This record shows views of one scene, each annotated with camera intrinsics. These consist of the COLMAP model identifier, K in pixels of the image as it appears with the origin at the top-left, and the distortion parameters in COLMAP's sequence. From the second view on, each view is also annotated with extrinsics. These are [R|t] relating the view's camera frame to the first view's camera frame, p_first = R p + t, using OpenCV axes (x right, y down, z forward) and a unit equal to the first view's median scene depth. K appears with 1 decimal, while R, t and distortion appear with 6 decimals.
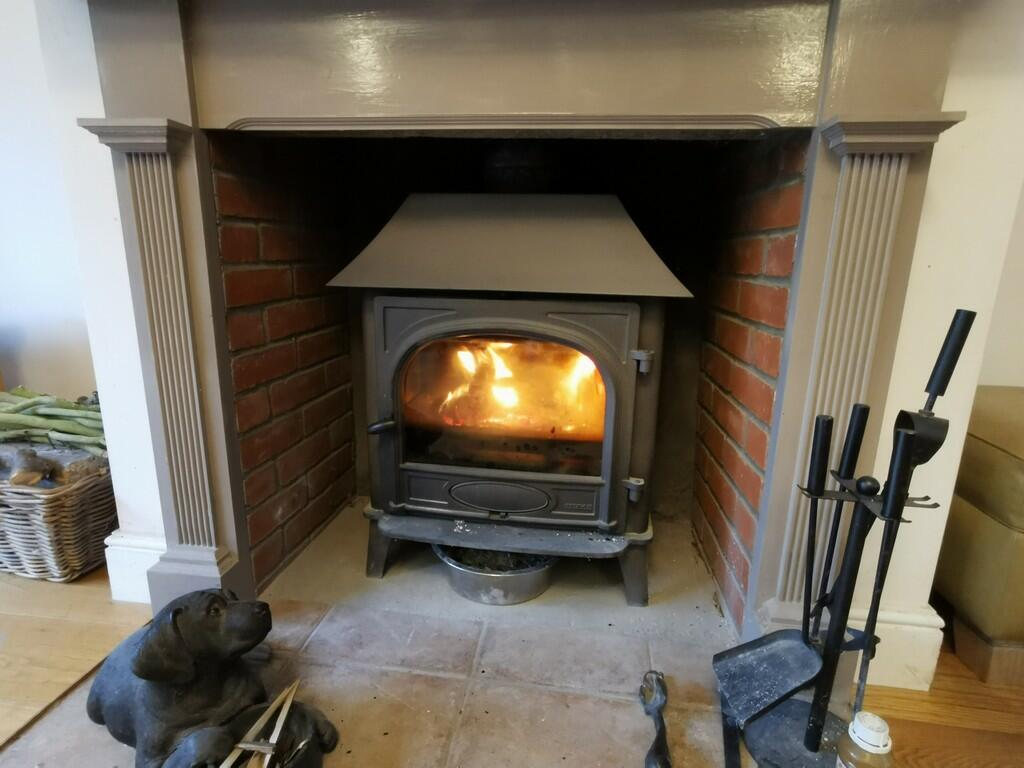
lens RADIAL K [[545.1, 0, 506.5], [0, 545.1, 385.8], [0, 0, 1]] dist [0.000343, 0.000489]
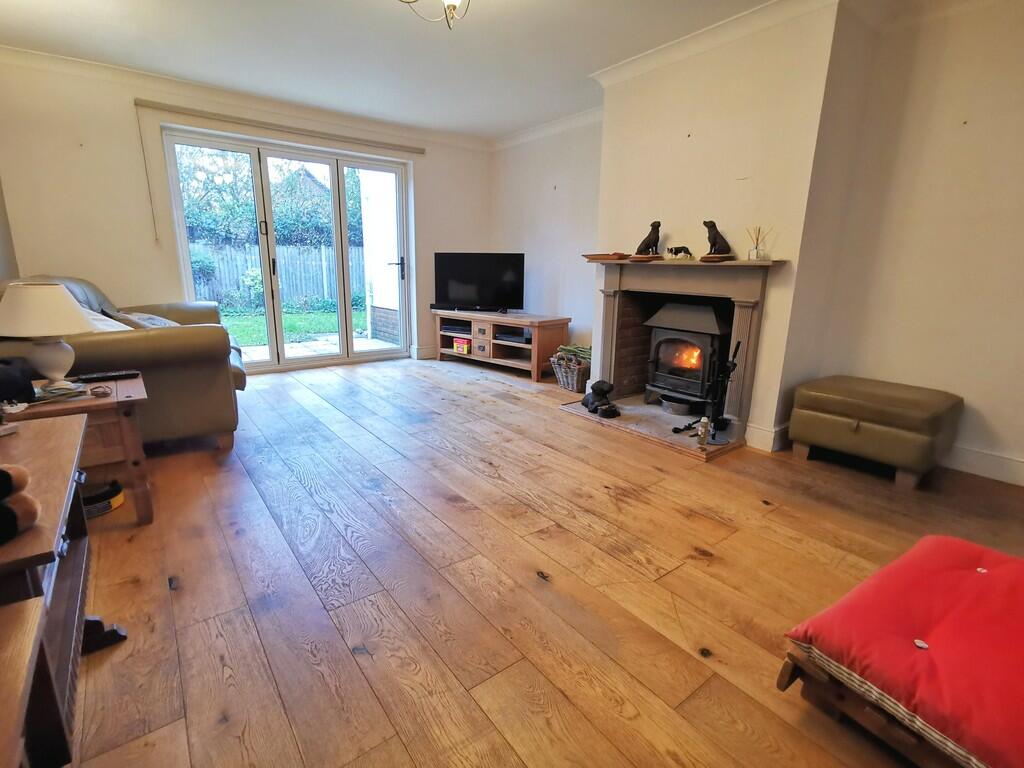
lens RADIAL K [[488.1, 0, 510.0], [0, 488.1, 380.7], [0, 0, 1]] dist [0.004238, 0.002900]
pose [[0.707524, 0.149925, -0.690603, 1.511641], [-0.158782, 0.985976, 0.051376, 0.194465], [0.688620, 0.073306, 0.721407, -2.226508]]
